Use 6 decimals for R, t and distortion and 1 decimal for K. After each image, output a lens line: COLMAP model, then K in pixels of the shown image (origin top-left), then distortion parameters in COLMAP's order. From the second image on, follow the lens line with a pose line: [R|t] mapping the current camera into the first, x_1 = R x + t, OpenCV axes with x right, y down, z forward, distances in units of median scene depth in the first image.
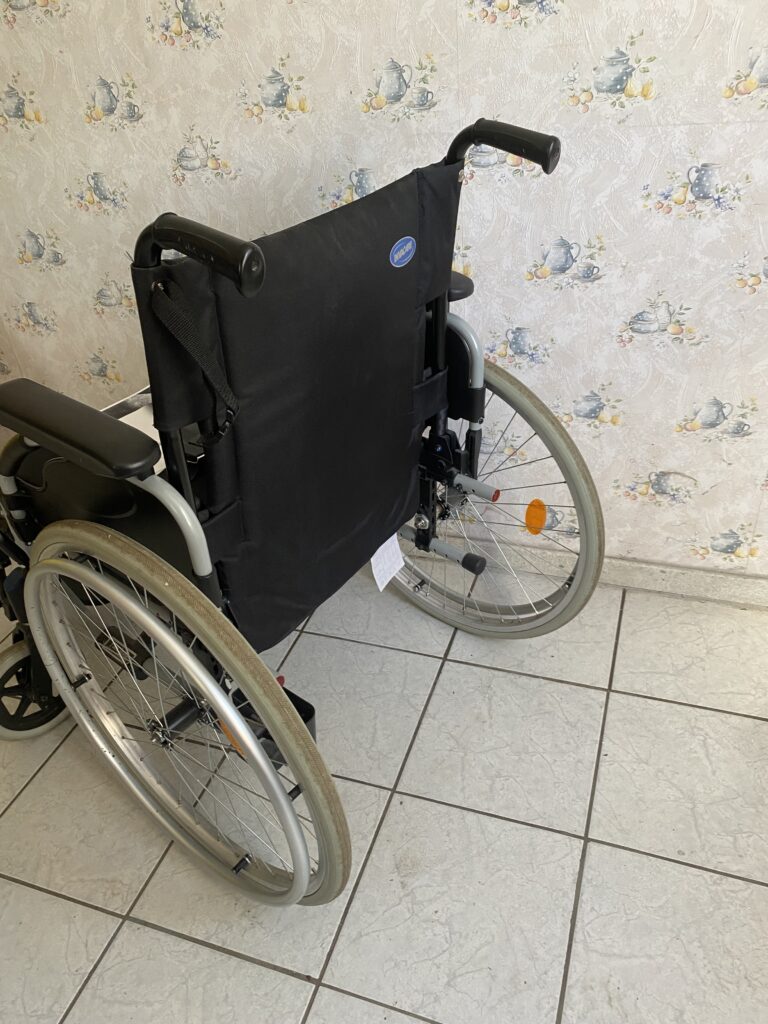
lens RADIAL K [[784.2, 0, 387.3], [0, 784.2, 512.5], [0, 0, 1]] dist [0.017717, -0.009088]
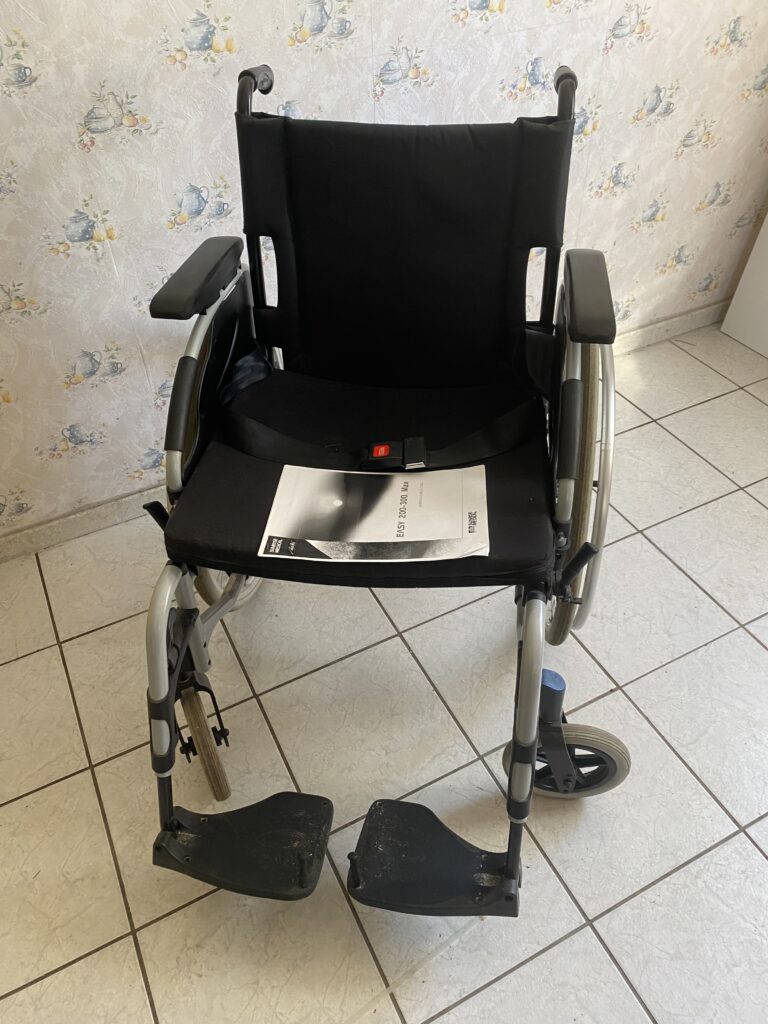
lens RADIAL K [[784.2, 0, 391.1], [0, 784.2, 518.3], [0, 0, 1]] dist [0.017717, -0.009088]
pose [[0.686565, -0.452748, 0.568900, -0.830858], [0.383641, 0.890252, 0.245500, -0.144683], [-0.617615, 0.049702, 0.784909, 0.101200]]
